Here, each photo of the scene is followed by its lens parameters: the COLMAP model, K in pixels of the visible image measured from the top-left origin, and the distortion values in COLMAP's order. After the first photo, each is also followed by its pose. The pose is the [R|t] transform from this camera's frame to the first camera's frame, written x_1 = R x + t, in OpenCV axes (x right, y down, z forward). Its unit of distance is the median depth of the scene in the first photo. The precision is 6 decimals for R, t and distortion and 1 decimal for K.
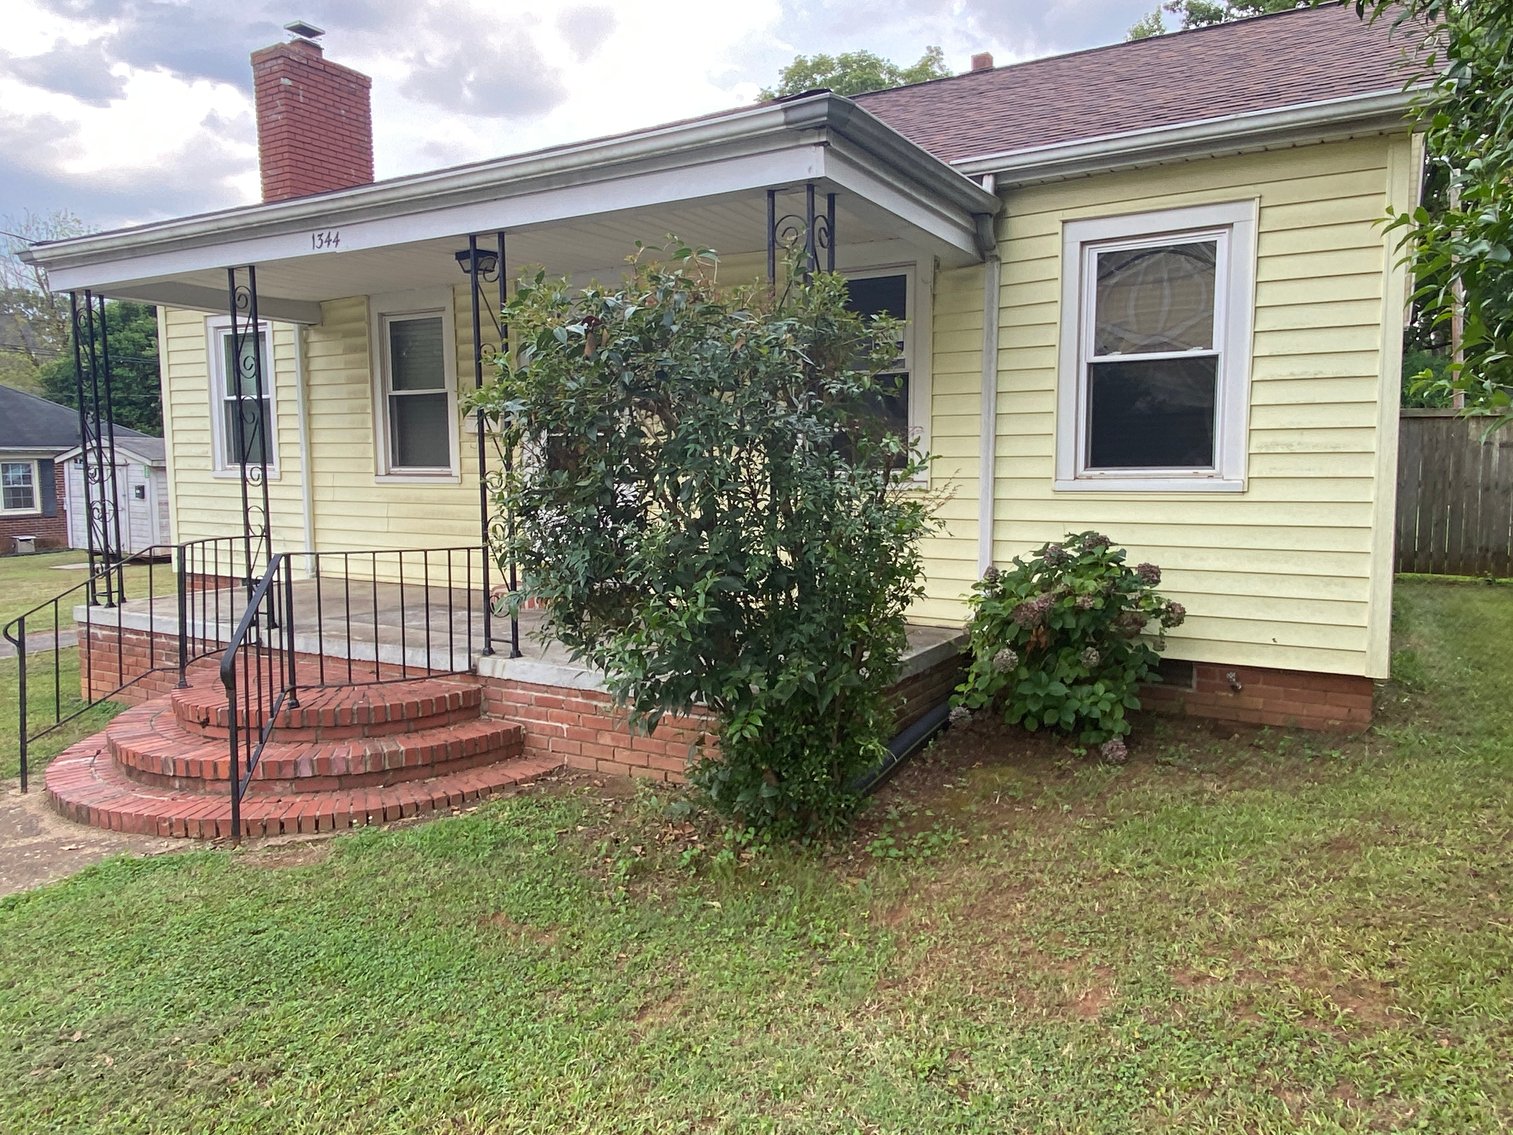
lens RADIAL K [[1035.4, 0, 766.2], [0, 1035.4, 559.2], [0, 0, 1]] dist [0.070086, -0.076584]
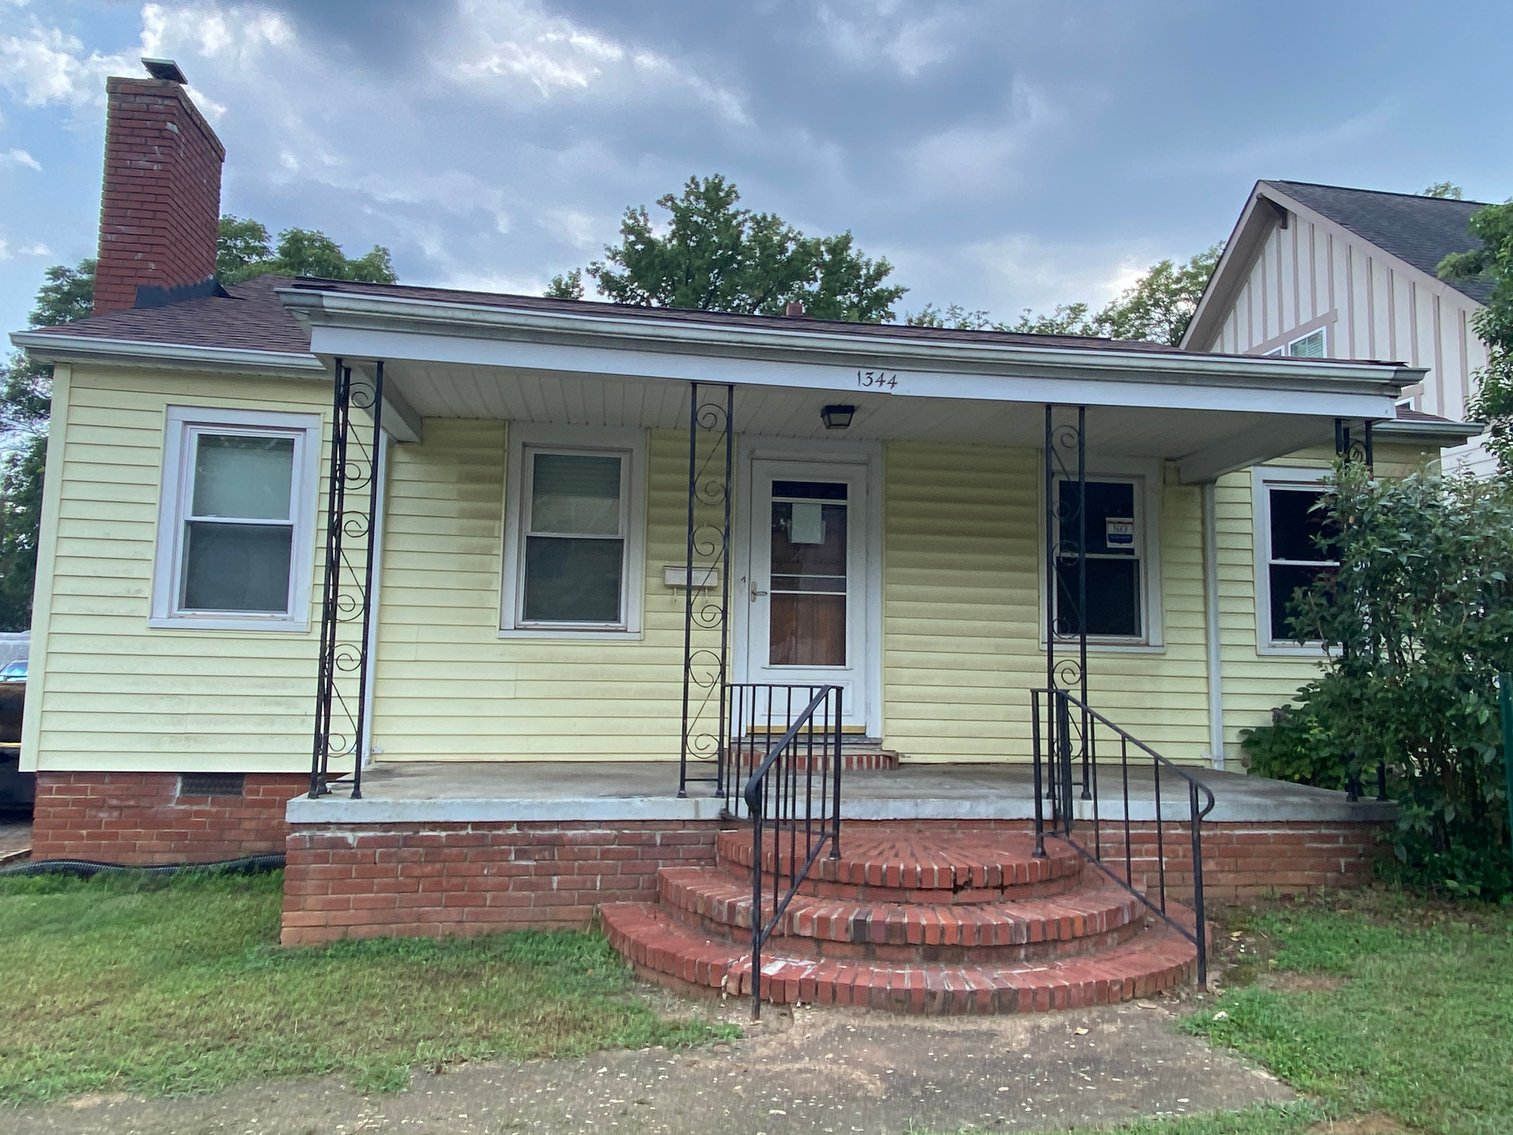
lens RADIAL K [[1035.4, 0, 769.8], [0, 1035.4, 563.2], [0, 0, 1]] dist [0.070086, -0.076584]
pose [[0.778878, 0.081277, 0.621887, -1.173761], [0.039664, 0.983199, -0.178175, 0.037516], [-0.625920, 0.163443, 0.762568, 0.376226]]
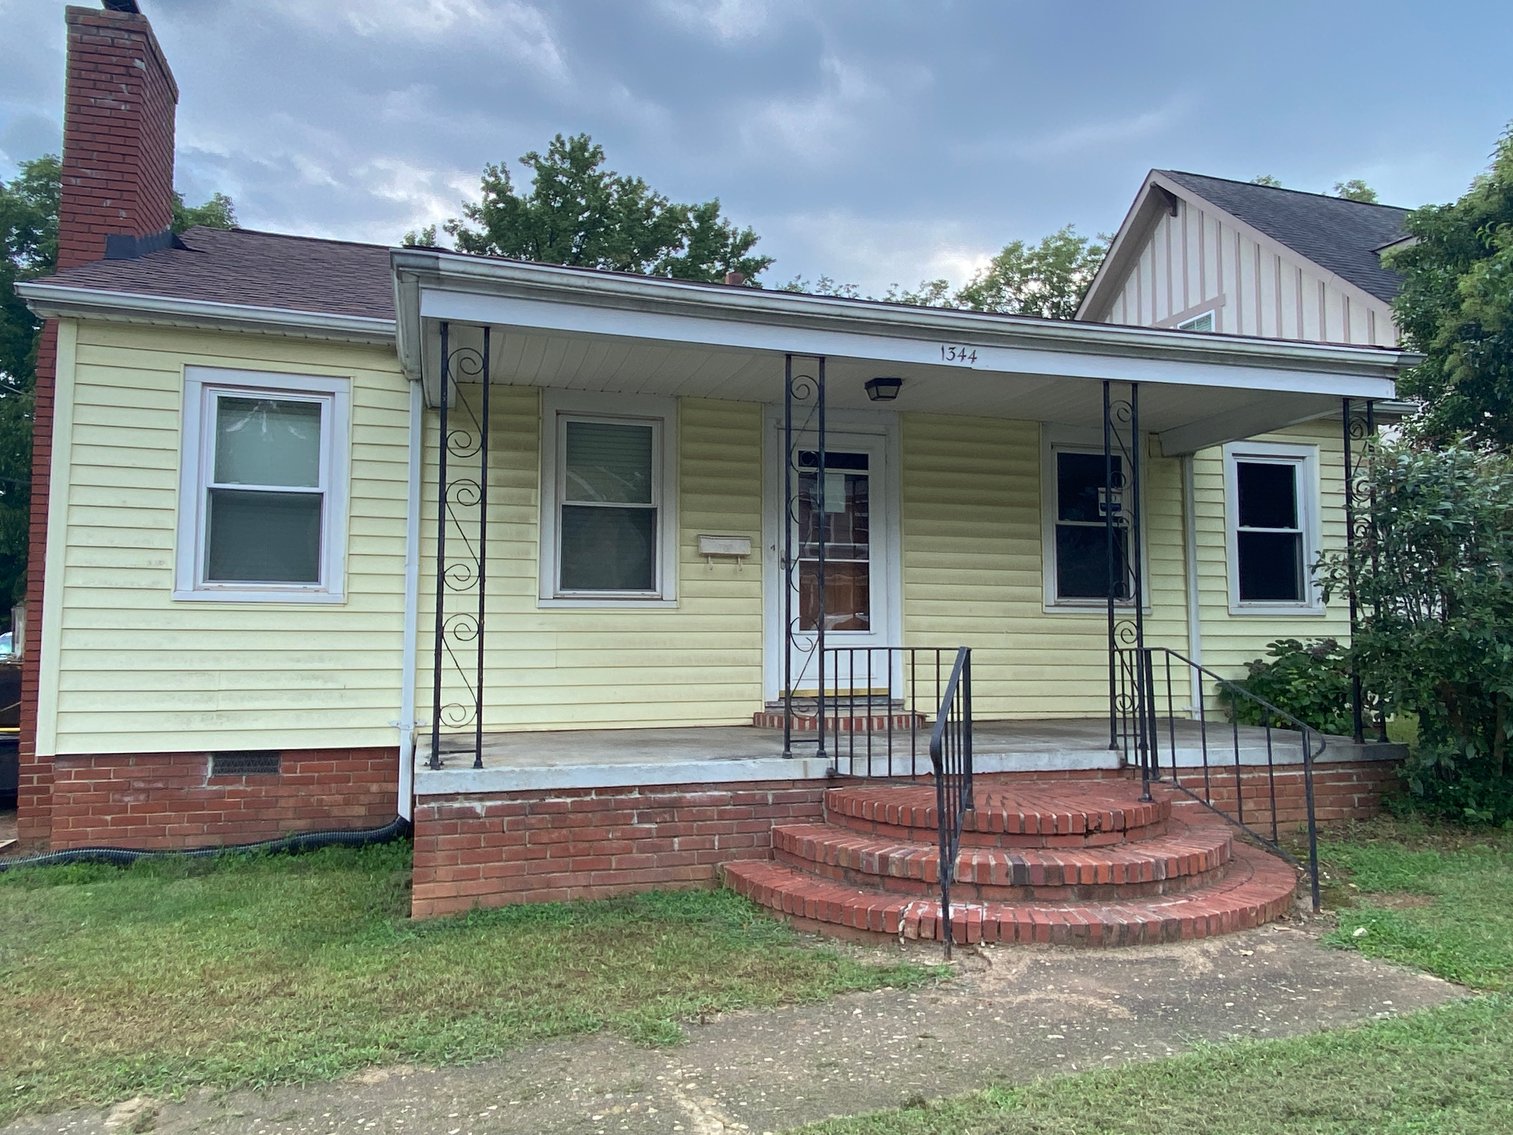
lens RADIAL K [[1035.4, 0, 750.7], [0, 1035.4, 560.0], [0, 0, 1]] dist [0.070086, -0.076584]
pose [[0.687056, 0.060203, 0.724106, -1.381944], [0.066131, 0.987244, -0.144828, 0.029826], [-0.723589, 0.147391, 0.674311, 0.530559]]
